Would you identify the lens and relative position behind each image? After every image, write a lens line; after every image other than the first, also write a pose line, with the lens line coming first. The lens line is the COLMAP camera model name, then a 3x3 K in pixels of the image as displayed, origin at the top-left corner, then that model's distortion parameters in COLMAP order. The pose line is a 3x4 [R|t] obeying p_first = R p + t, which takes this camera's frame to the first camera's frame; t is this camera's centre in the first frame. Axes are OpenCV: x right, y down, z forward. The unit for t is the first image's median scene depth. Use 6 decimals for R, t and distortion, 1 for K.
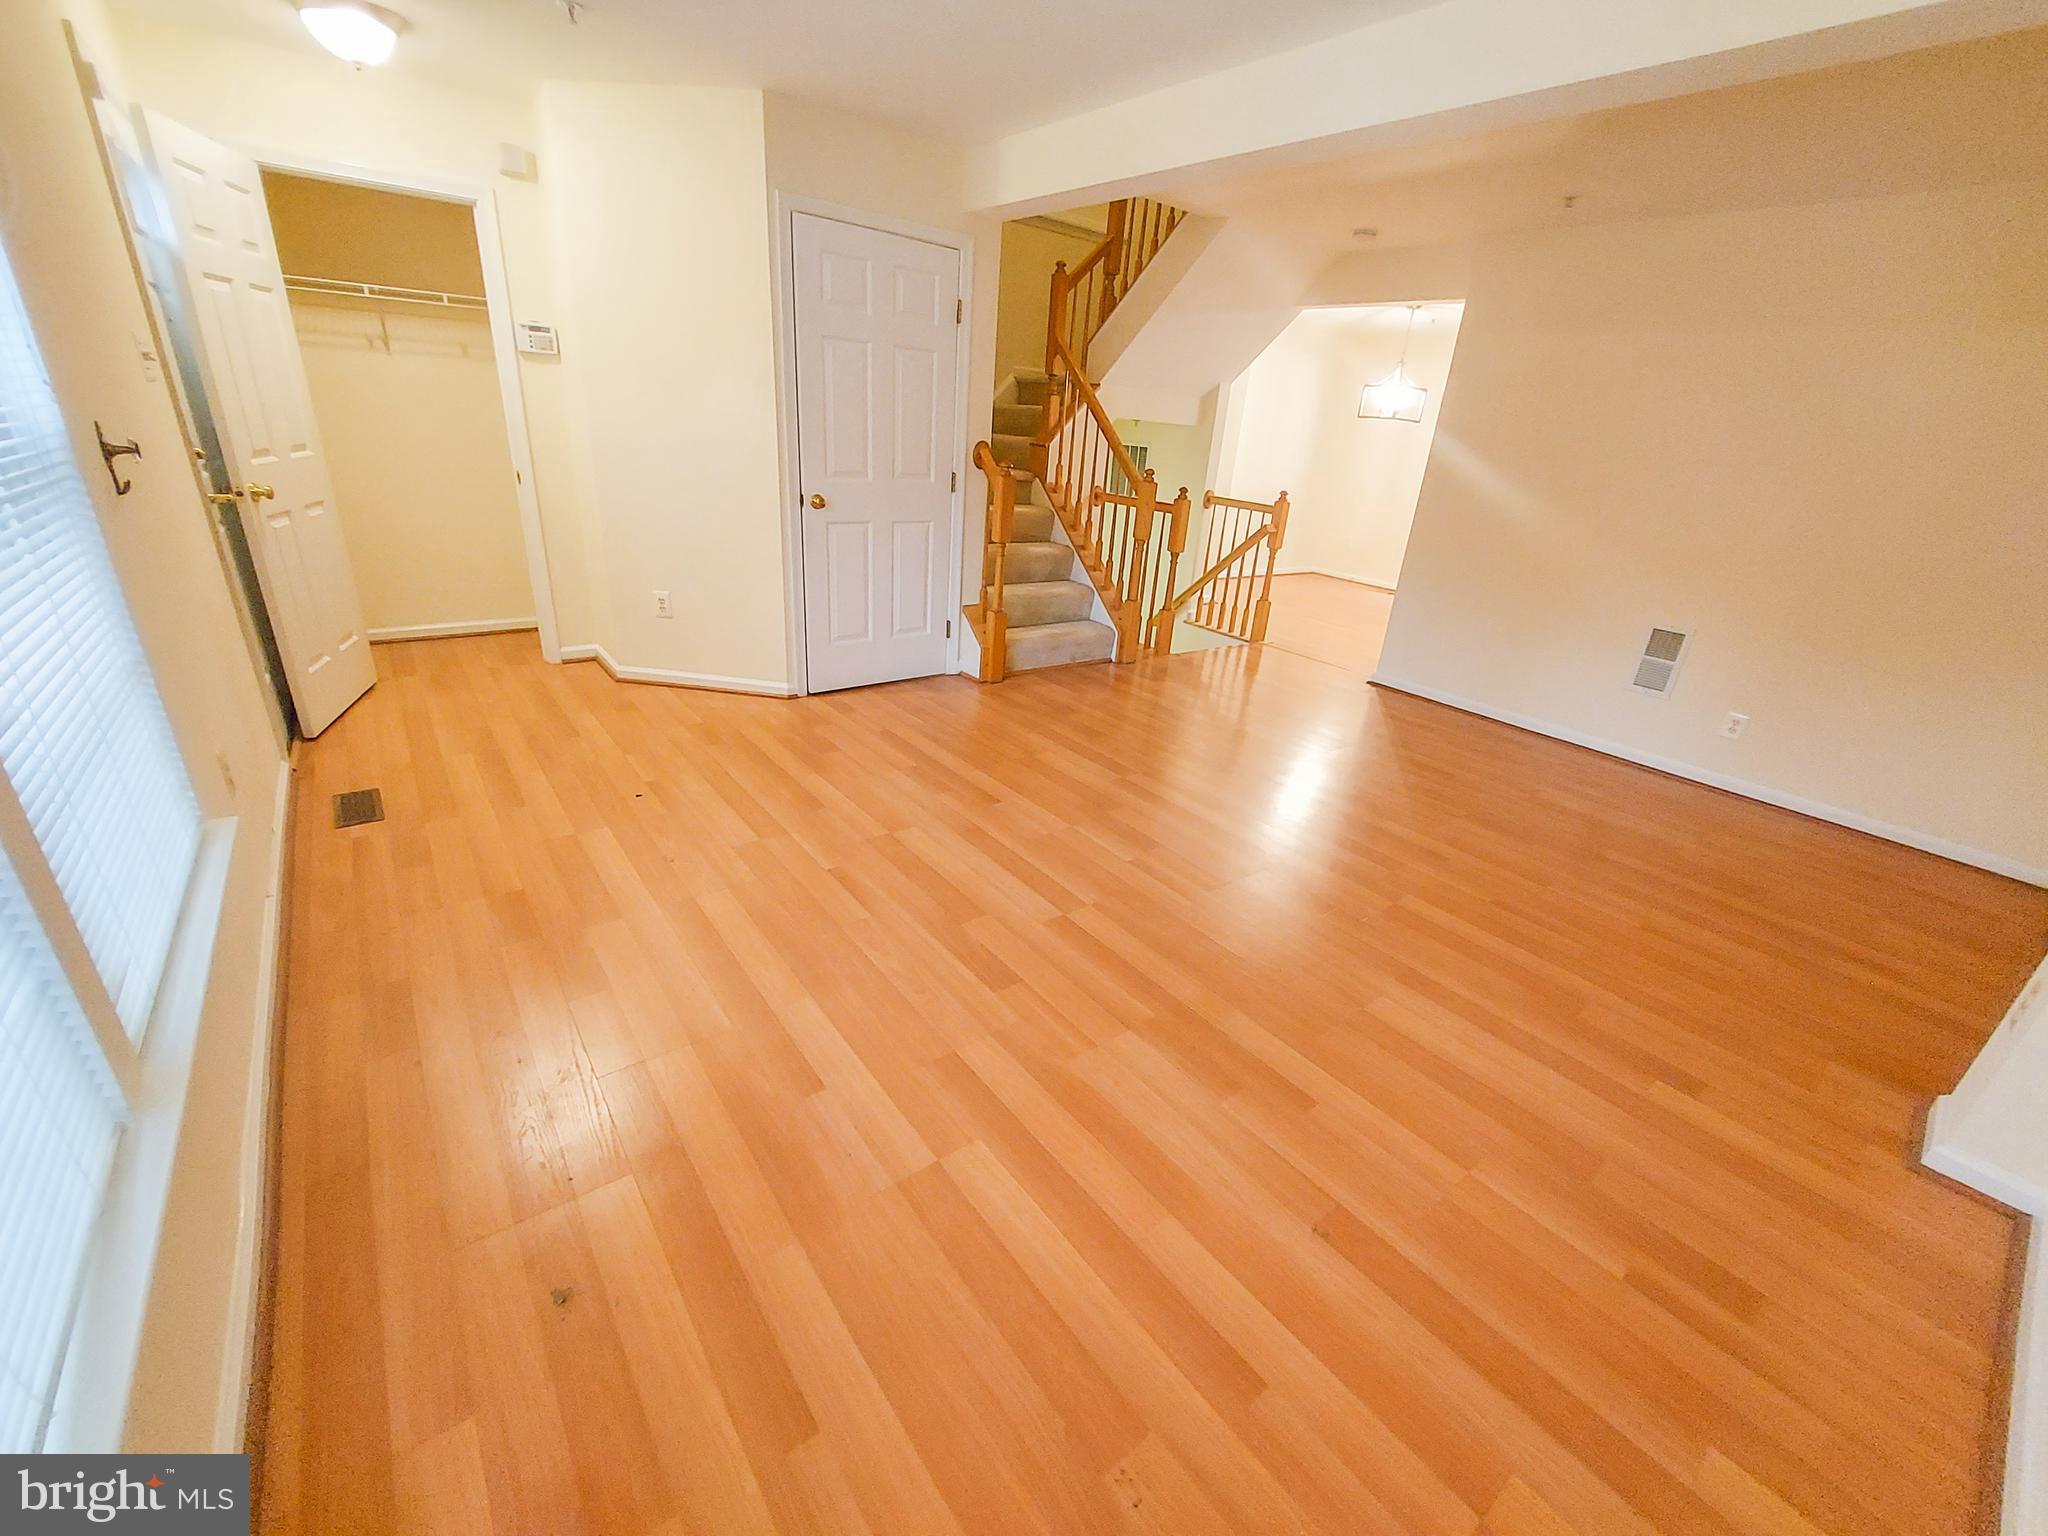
lens RADIAL K [[850.9, 0, 1025.7], [0, 850.9, 809.2], [0, 0, 1]] dist [-0.017679, -0.000559]
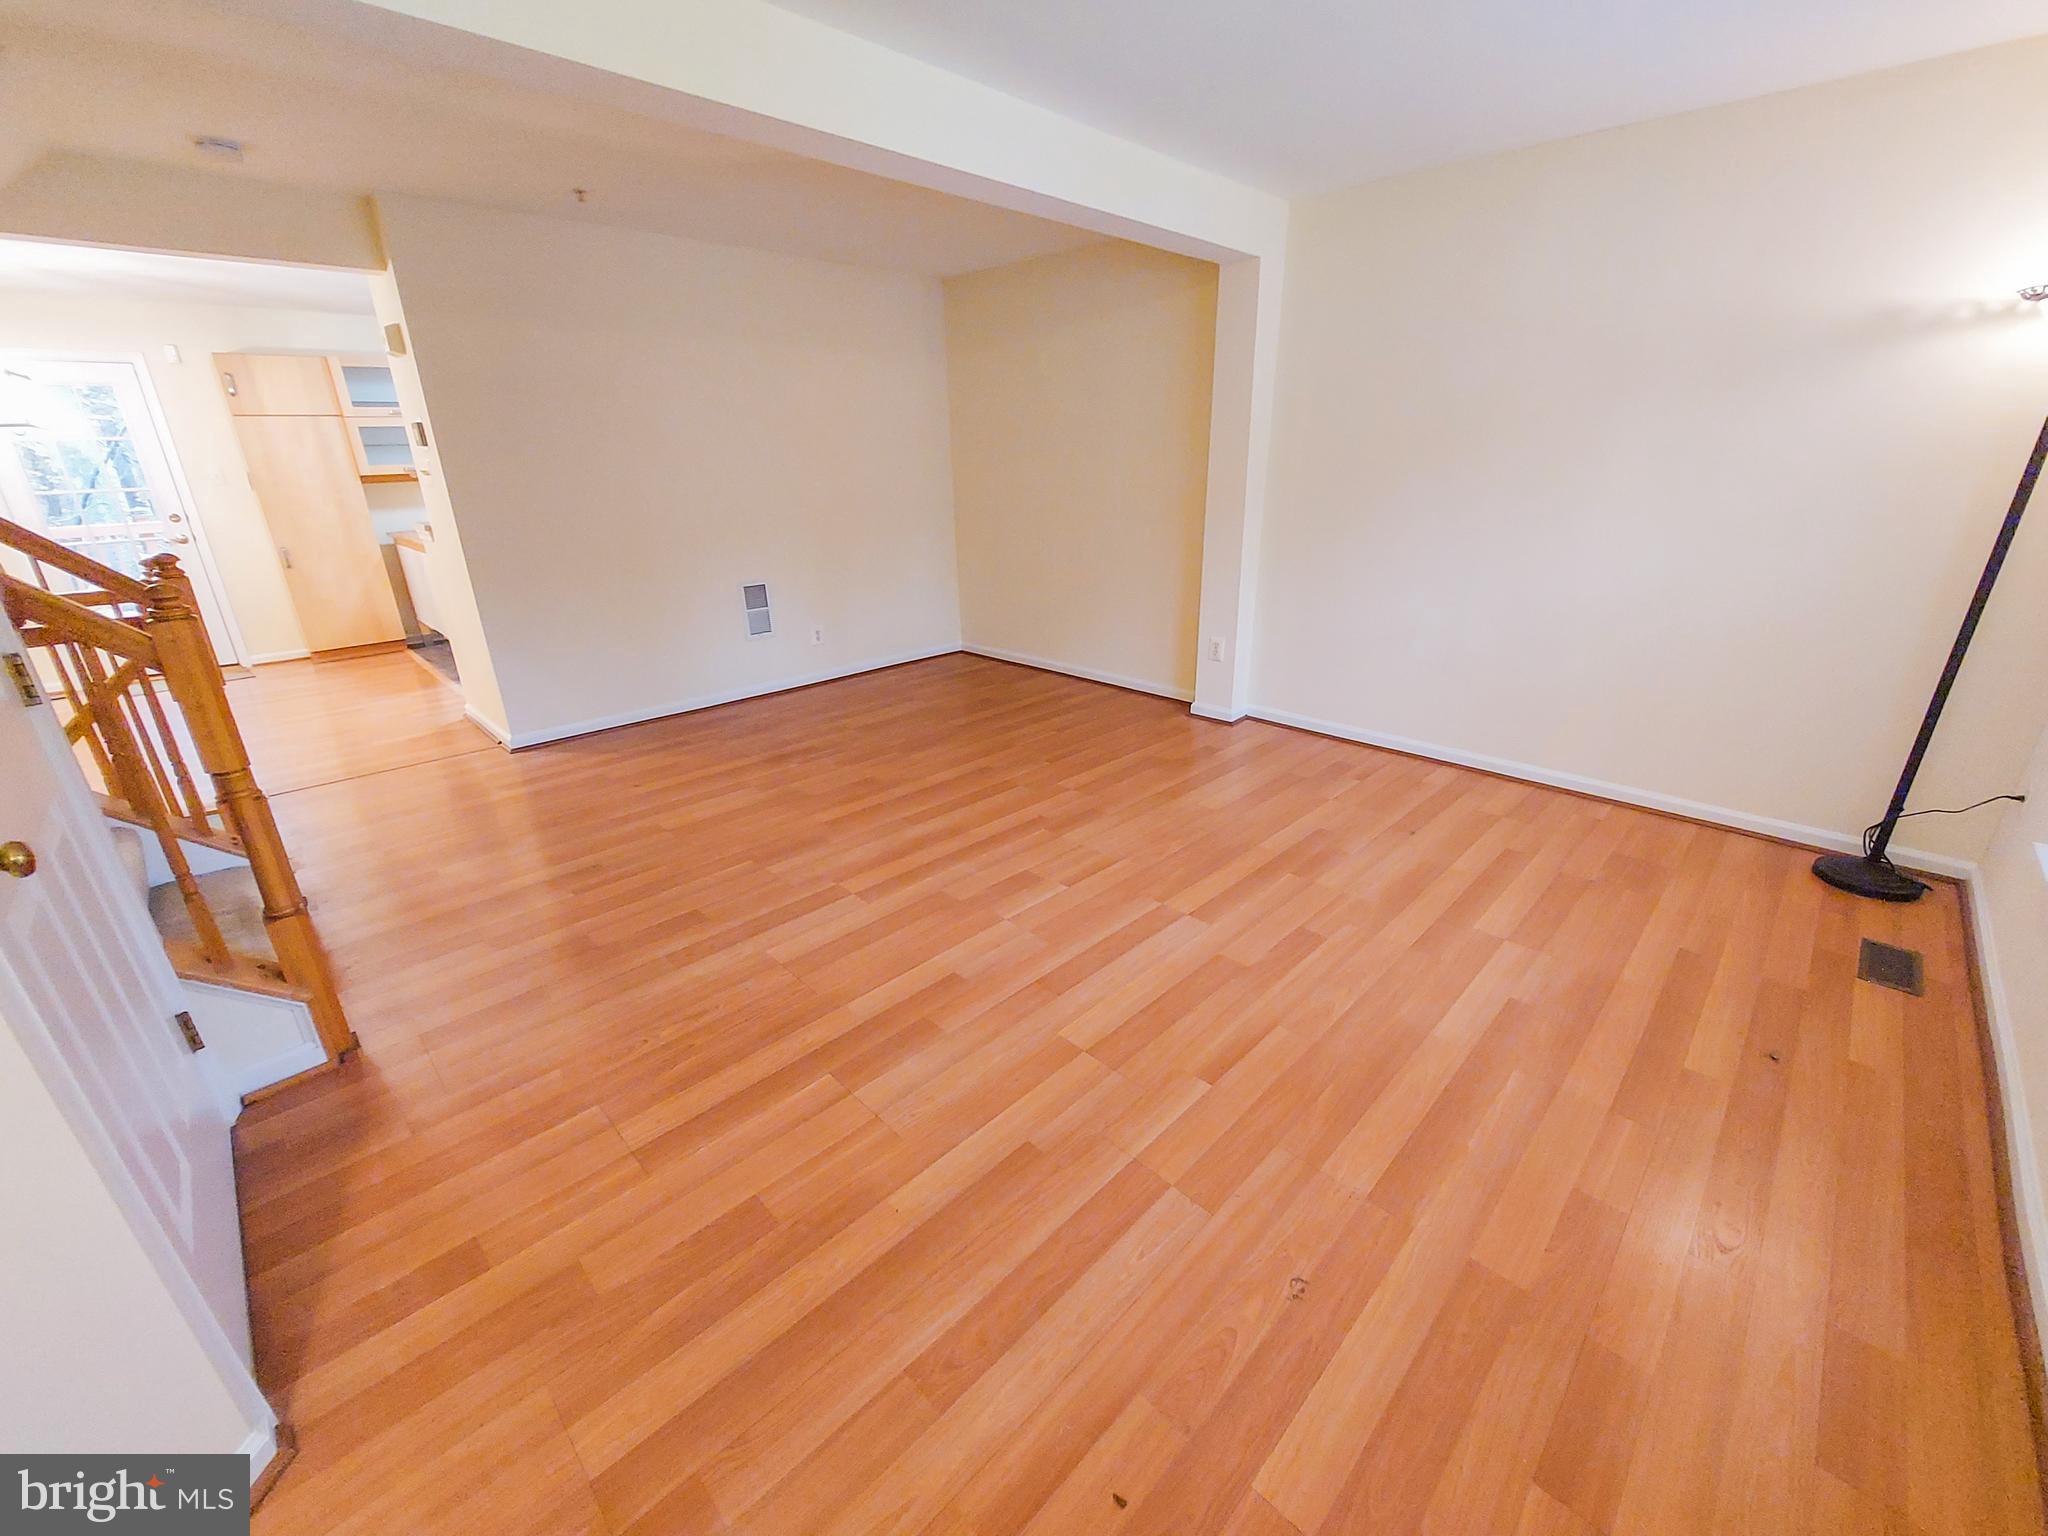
lens RADIAL K [[850.9, 0, 1025.7], [0, 850.9, 809.2], [0, 0, 1]] dist [-0.017679, -0.000559]
pose [[-0.170612, -0.447312, 0.877954, -0.708491], [0.407067, 0.779430, 0.476220, -0.506201], [-0.897323, 0.438635, 0.049106, 0.951700]]
